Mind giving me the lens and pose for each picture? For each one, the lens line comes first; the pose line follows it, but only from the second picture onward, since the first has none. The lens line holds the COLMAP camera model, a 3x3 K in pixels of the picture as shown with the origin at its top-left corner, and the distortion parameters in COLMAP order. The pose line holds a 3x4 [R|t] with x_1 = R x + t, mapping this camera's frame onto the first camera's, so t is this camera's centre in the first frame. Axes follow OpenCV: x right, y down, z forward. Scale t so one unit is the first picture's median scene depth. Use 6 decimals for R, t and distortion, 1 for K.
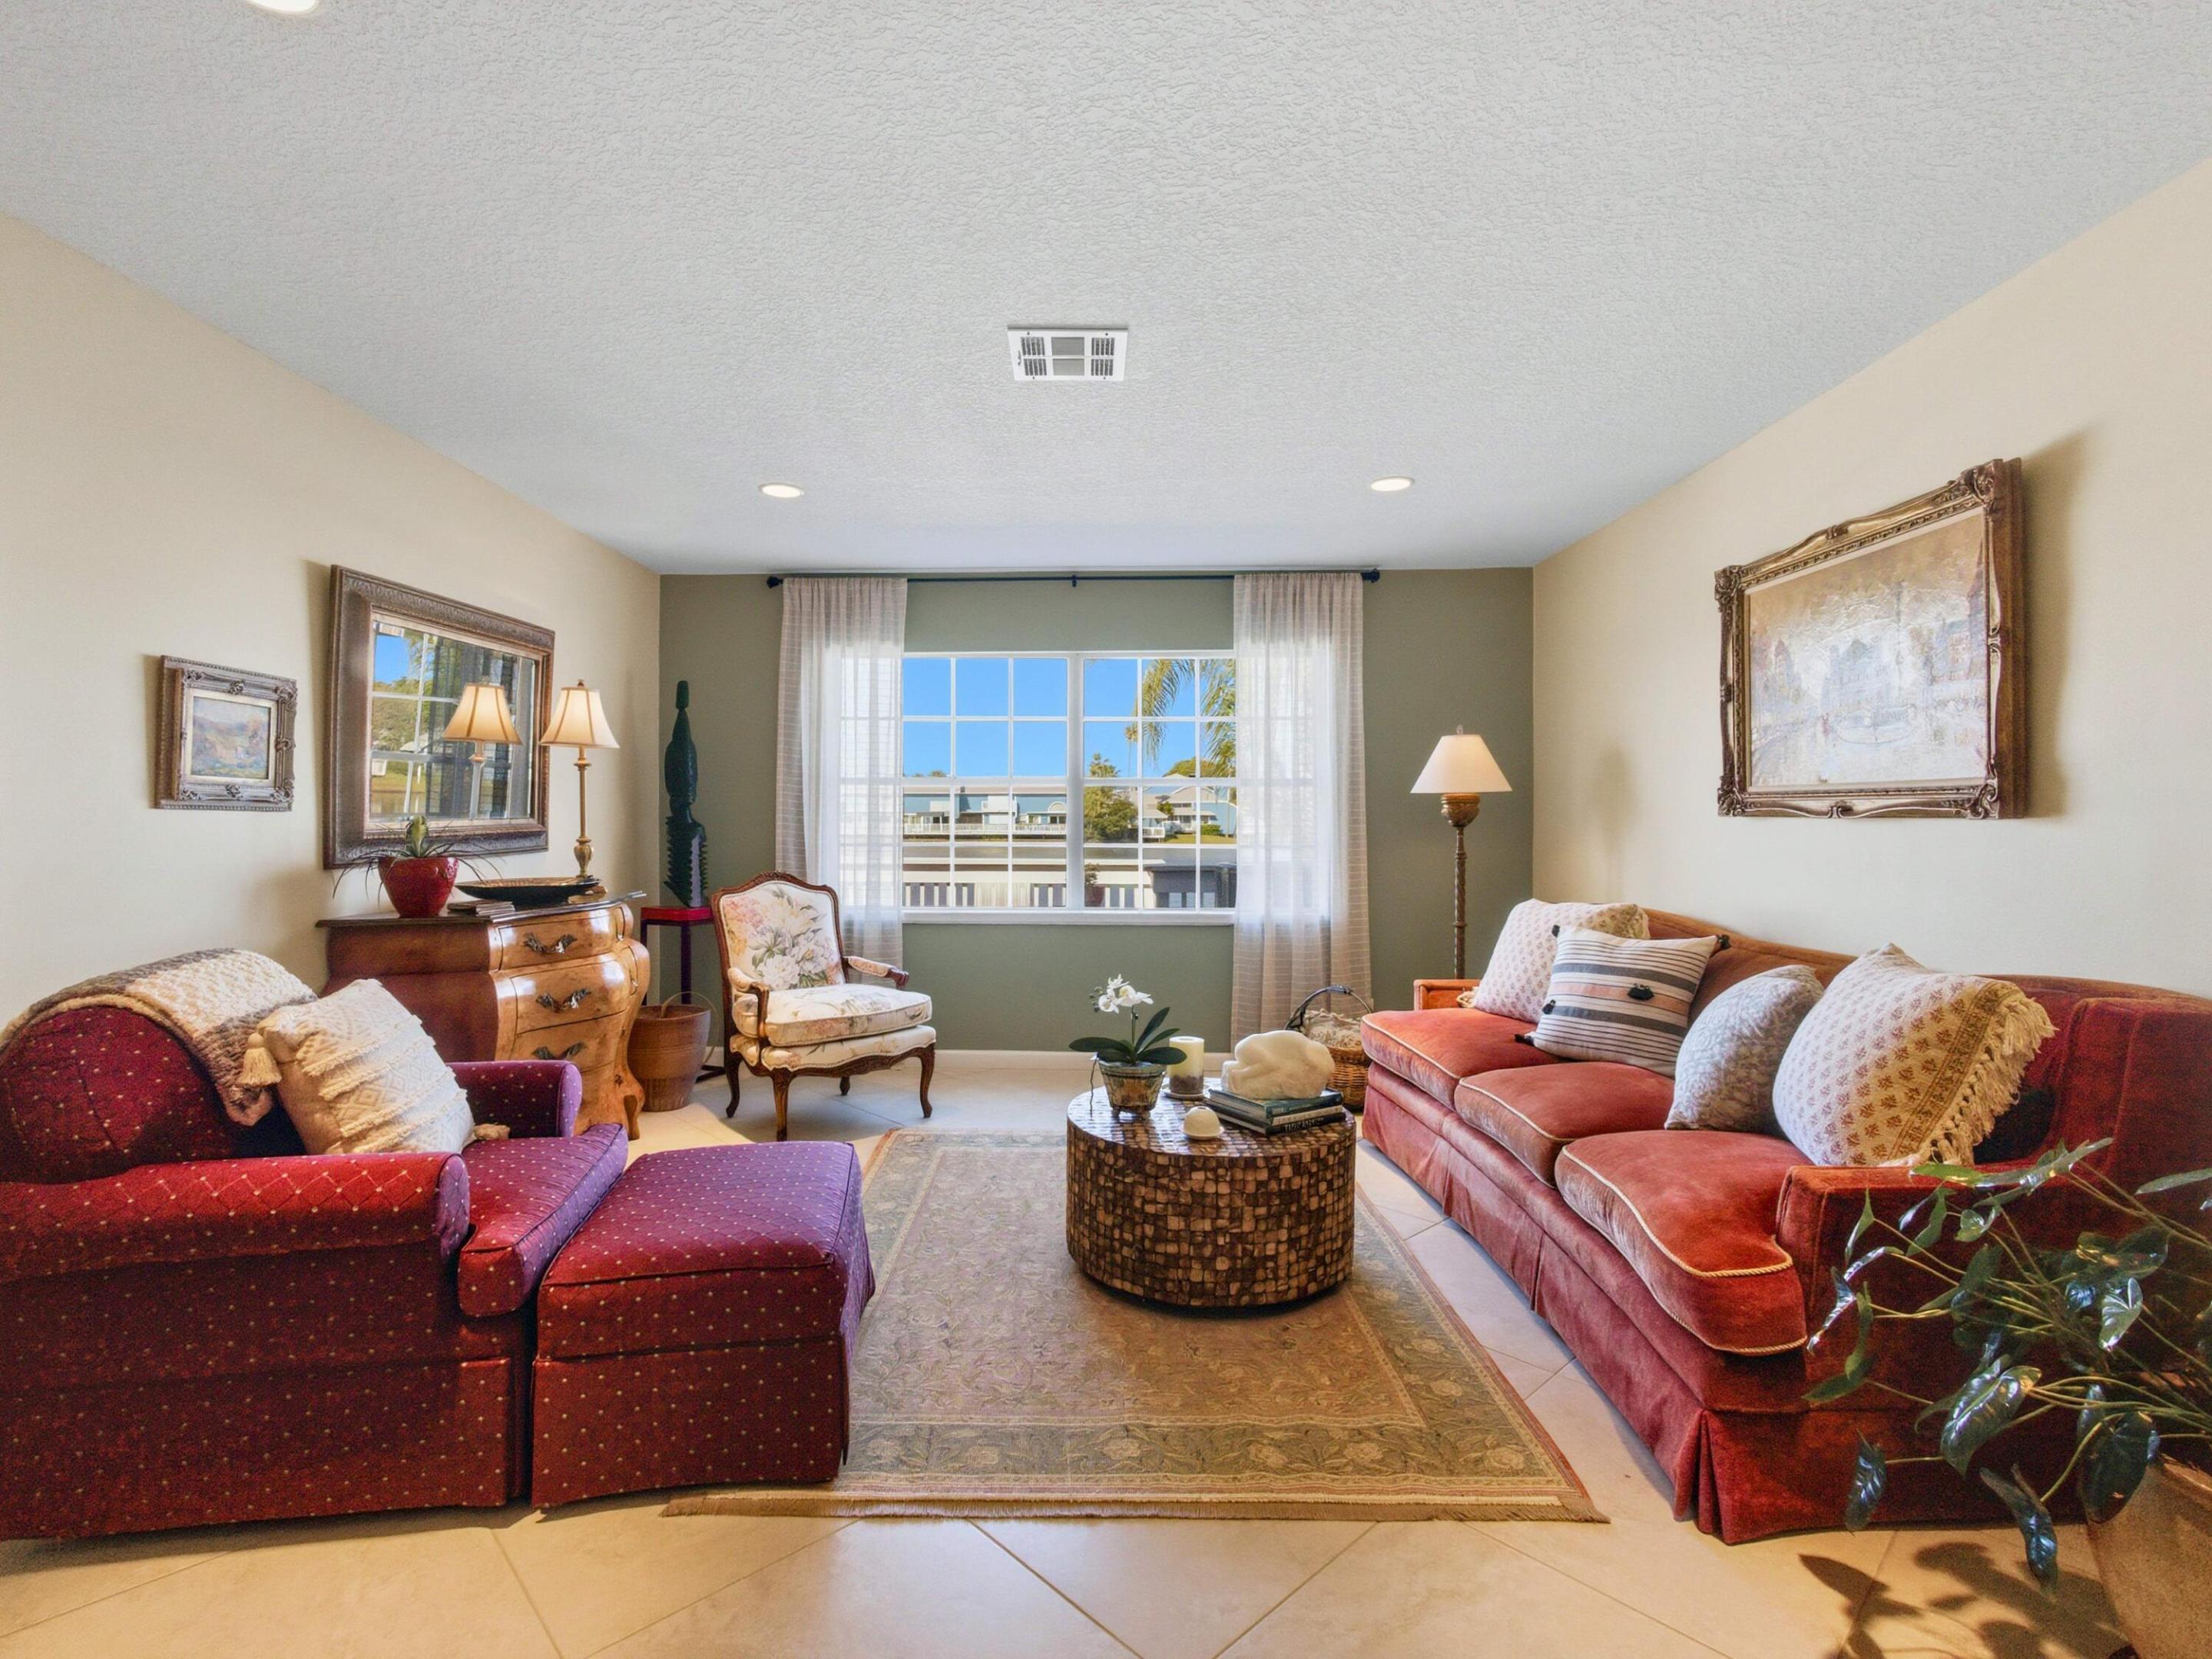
lens RADIAL K [[1060.9, 0, 1083.8], [0, 1060.9, 824.9], [0, 0, 1]] dist [-0.013241, 0.004527]
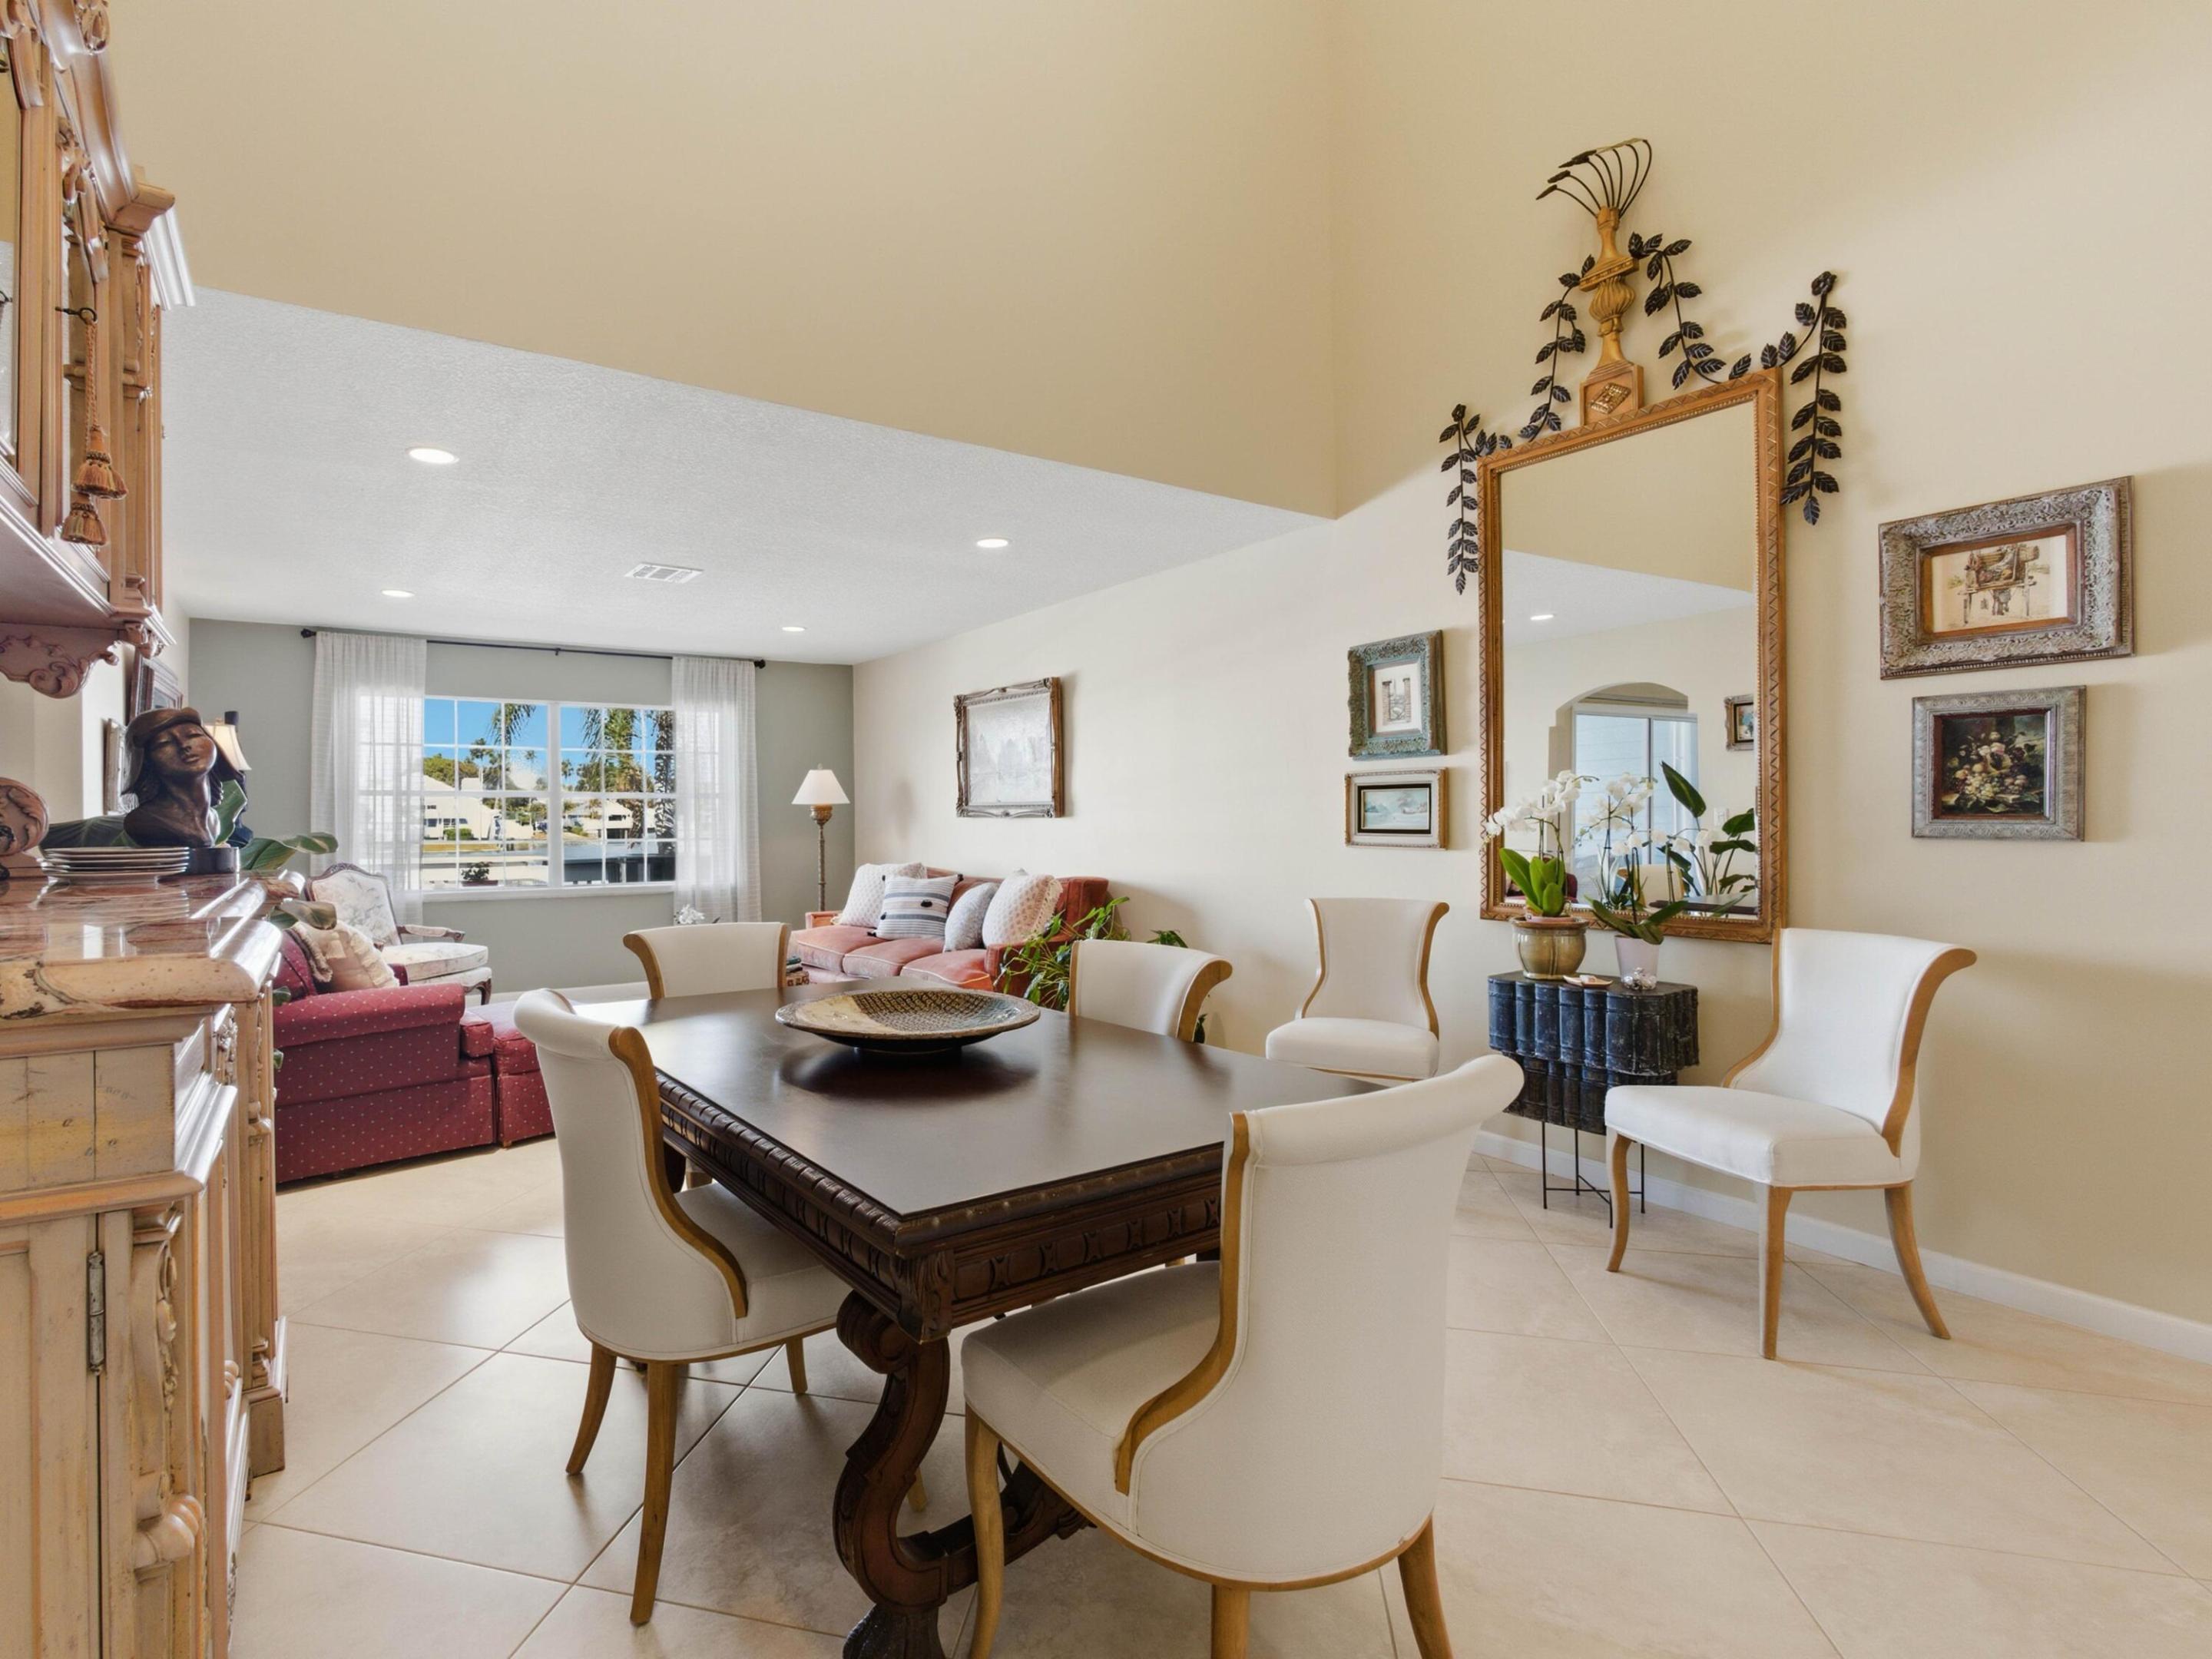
lens RADIAL K [[1081.4, 0, 965.3], [0, 1081.4, 817.4], [0, 0, 1]] dist [-0.009427, 0.003432]
pose [[0.841025, -0.005347, 0.540970, -0.499639], [0.010259, 0.999929, -0.006067, 0.004800], [-0.540899, 0.010652, 0.841020, -0.741405]]
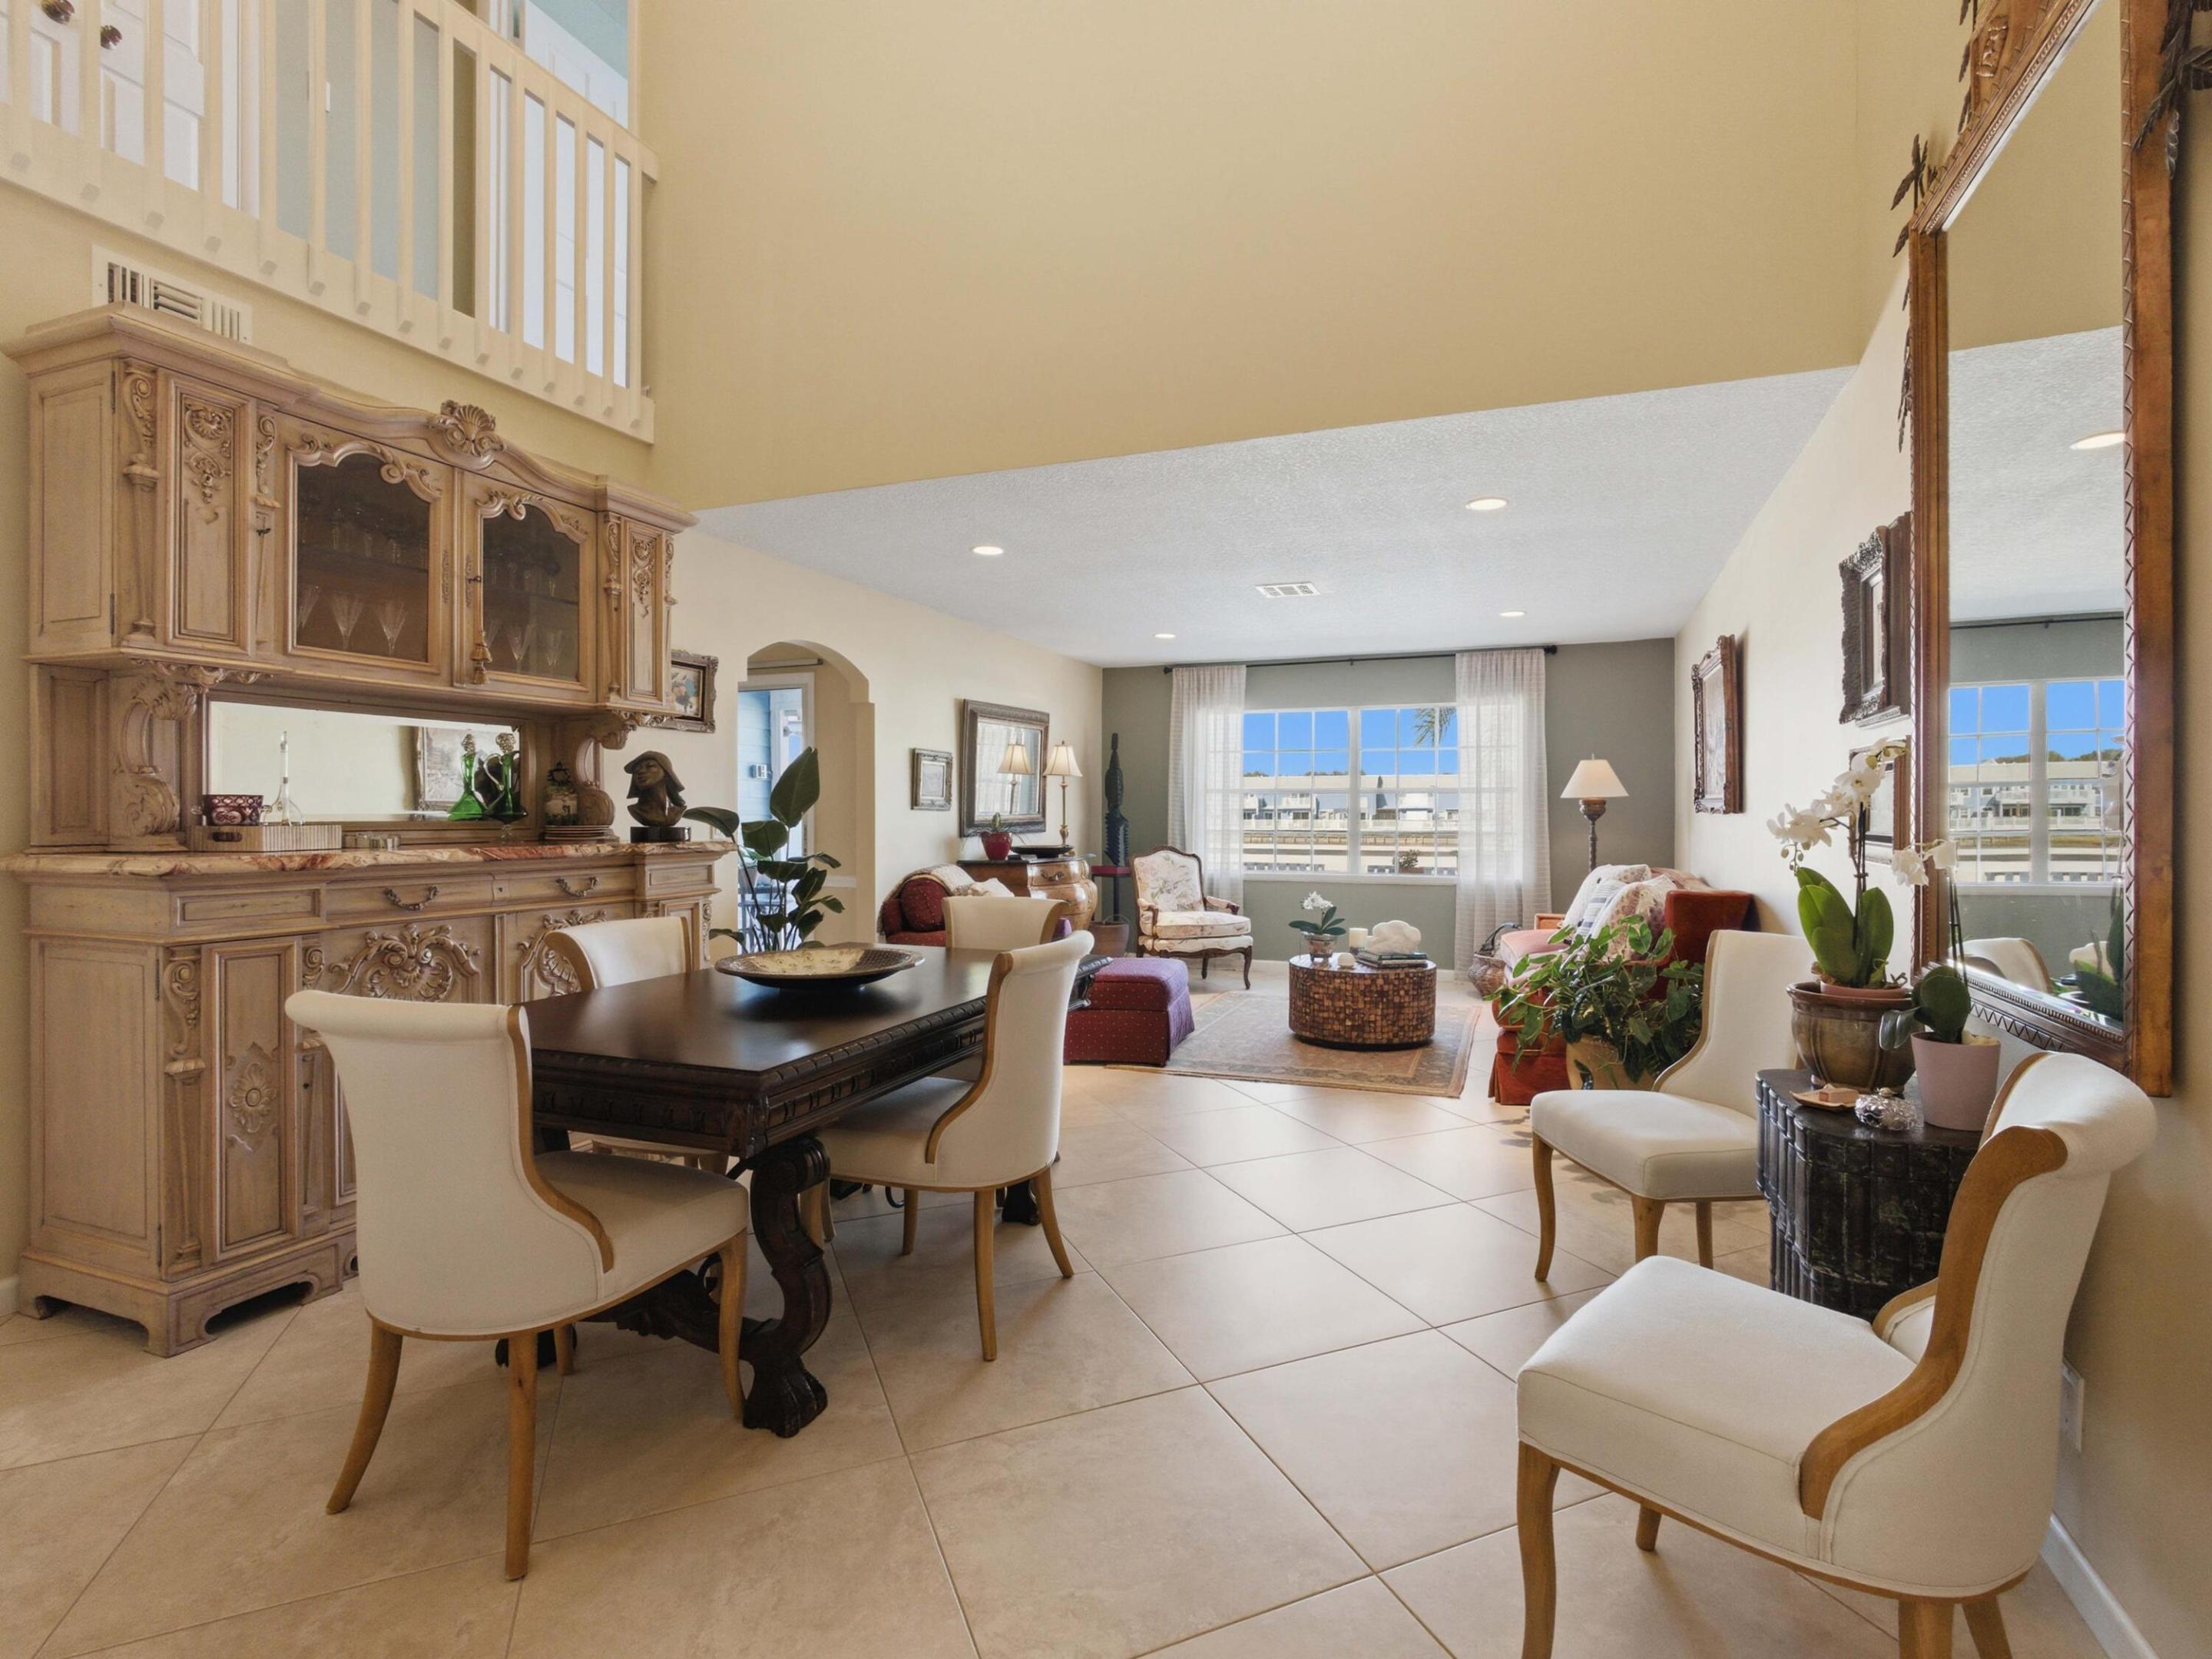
lens RADIAL K [[1072.9, 0, 1150.2], [0, 1072.9, 822.1], [0, 0, 1]] dist [-0.001338, -0.001203]
pose [[0.945222, 0.002288, -0.326419, 0.342949], [-0.002135, 0.999997, 0.000826, 0.006829], [0.326420, -0.000084, 0.945225, -0.880409]]
